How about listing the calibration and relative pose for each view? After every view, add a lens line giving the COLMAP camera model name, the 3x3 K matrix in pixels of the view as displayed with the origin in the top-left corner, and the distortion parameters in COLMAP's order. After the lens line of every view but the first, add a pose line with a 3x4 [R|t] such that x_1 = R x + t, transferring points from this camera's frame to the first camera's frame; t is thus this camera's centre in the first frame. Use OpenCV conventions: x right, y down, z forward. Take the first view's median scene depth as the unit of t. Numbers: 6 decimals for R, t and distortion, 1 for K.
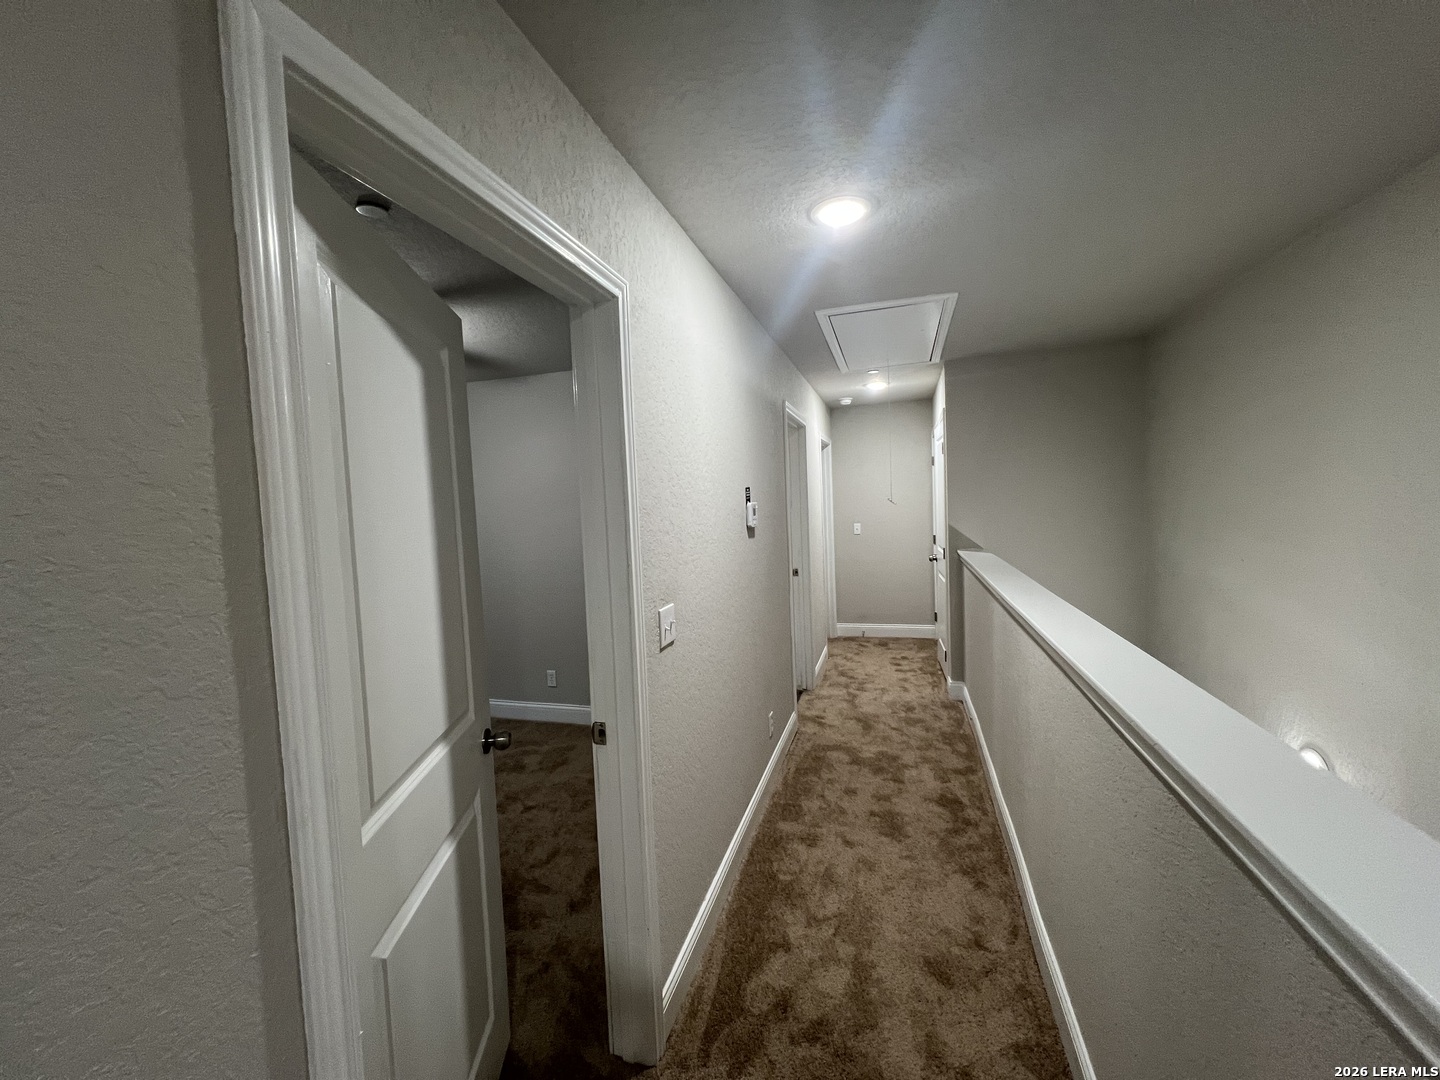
lens RADIAL K [[572.0, 0, 719.4], [0, 572.0, 542.1], [0, 0, 1]] dist [-0.001018, 0.000707]
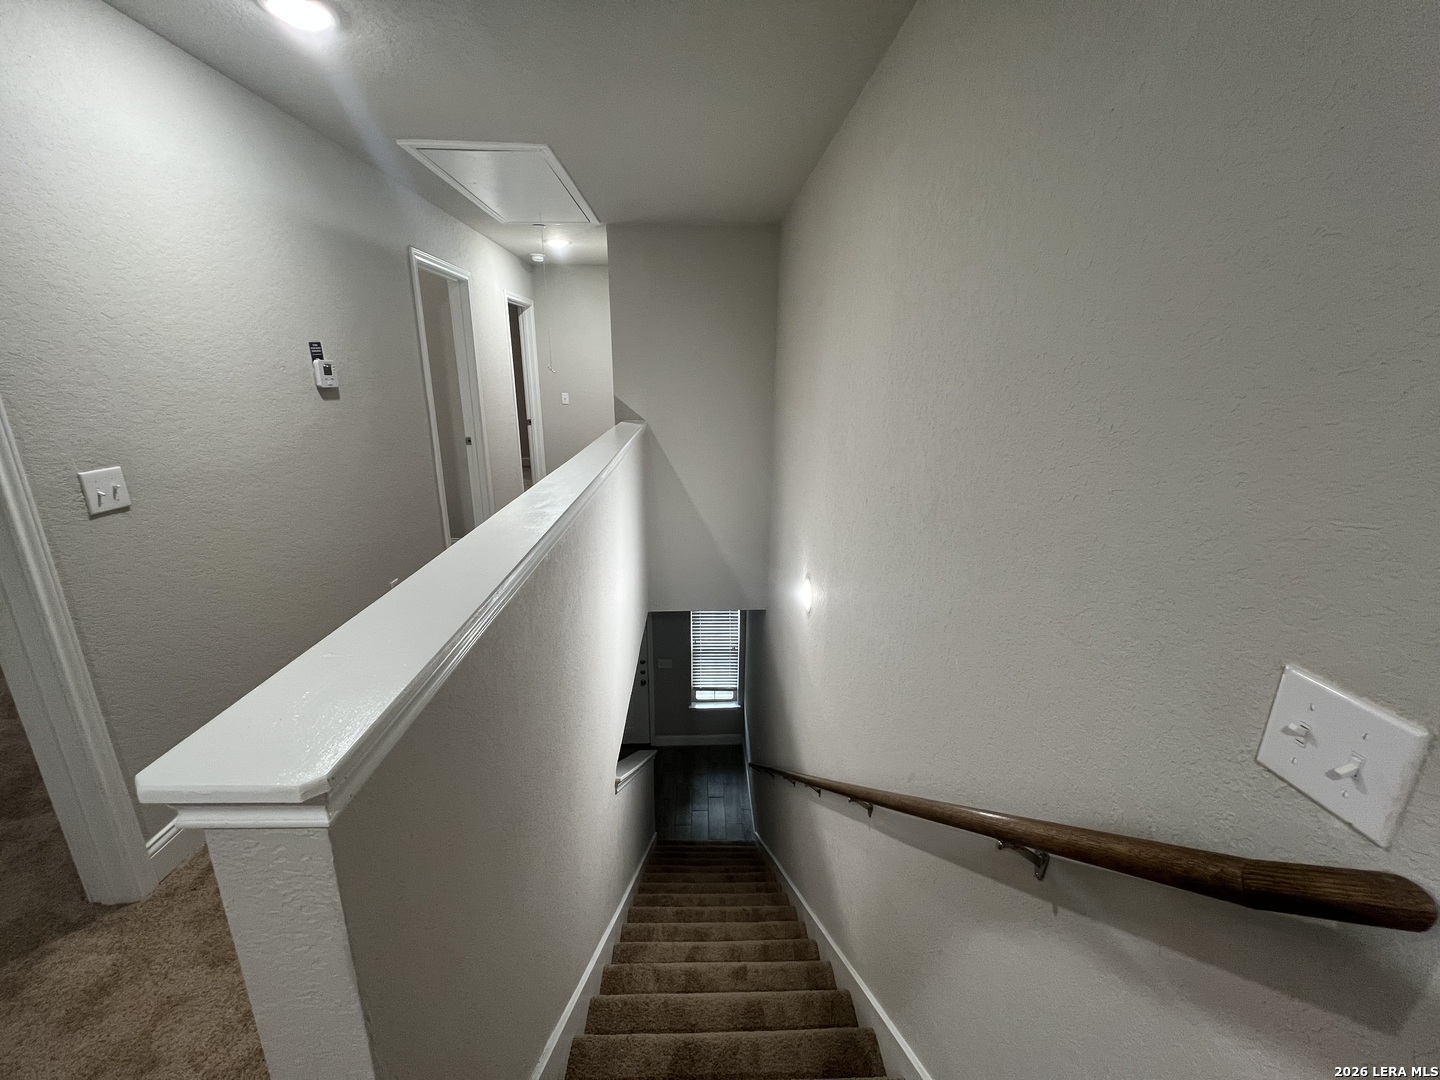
lens RADIAL K [[572.0, 0, 713.7], [0, 572.0, 538.8], [0, 0, 1]] dist [-0.001018, 0.000707]
pose [[0.943188, -0.041099, 0.329709, 0.338757], [-0.029847, 0.977828, 0.207271, 0.002403], [-0.330917, -0.205336, 0.921049, -0.113341]]
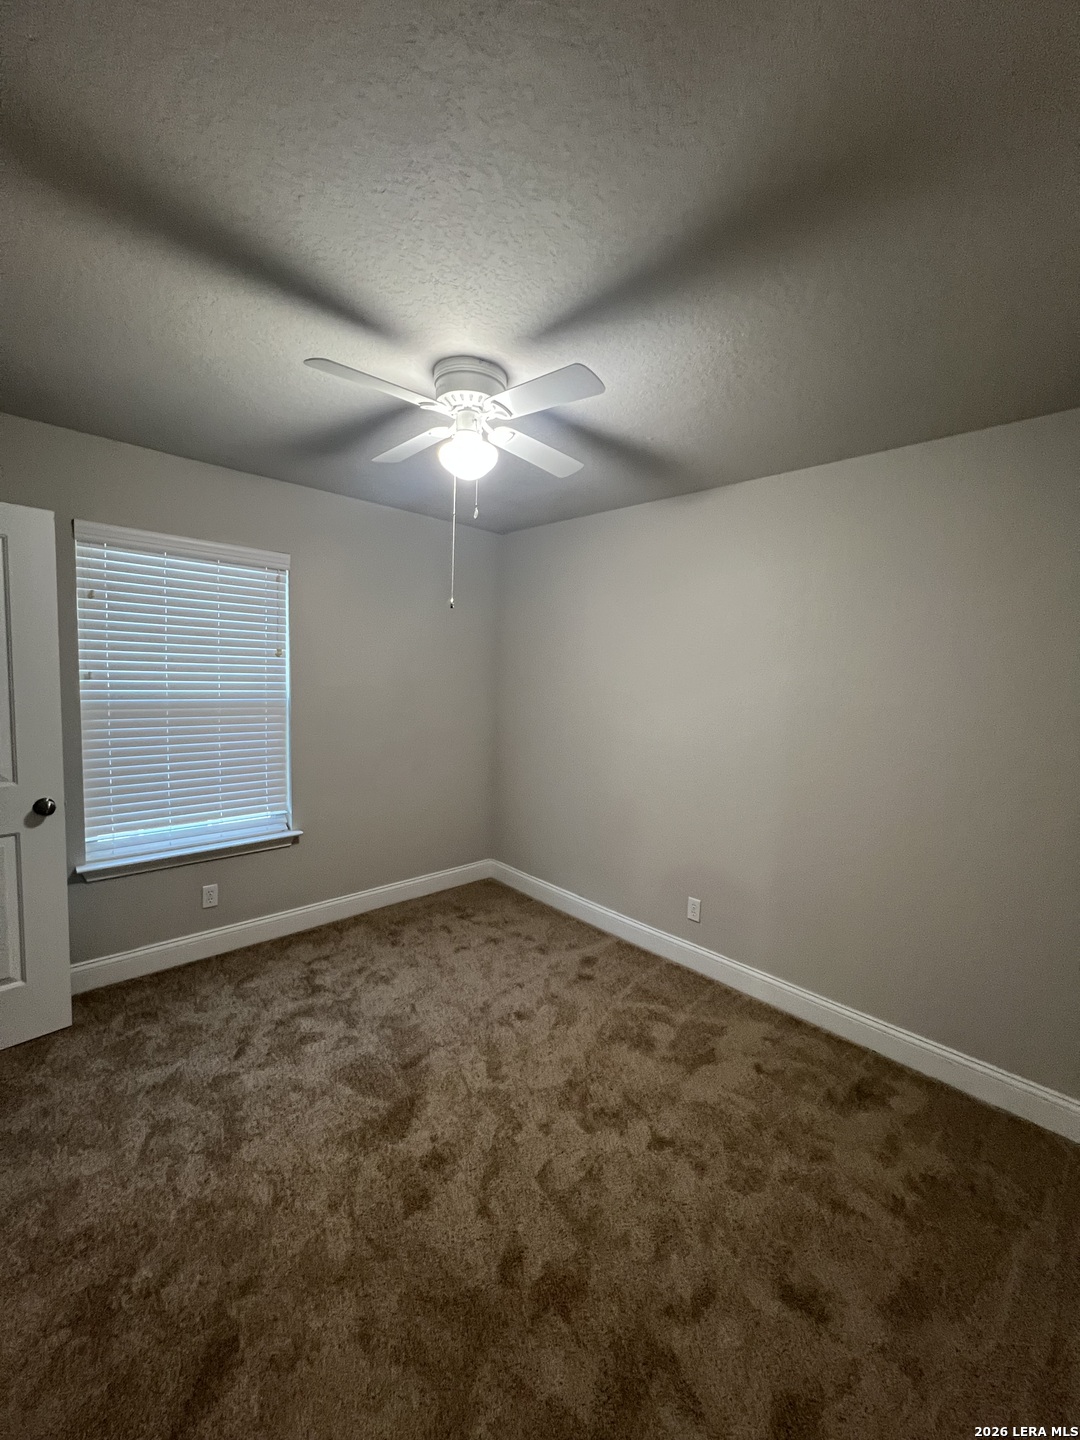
lens RADIAL K [[572.0, 0, 546.8], [0, 572.0, 716.0], [0, 0, 1]] dist [-0.001018, 0.000707]
pose [[0.873590, 0.109137, -0.474268, -0.211704], [-0.106650, 0.993774, 0.032238, -0.015208], [0.474833, 0.022418, 0.879790, 0.404959]]
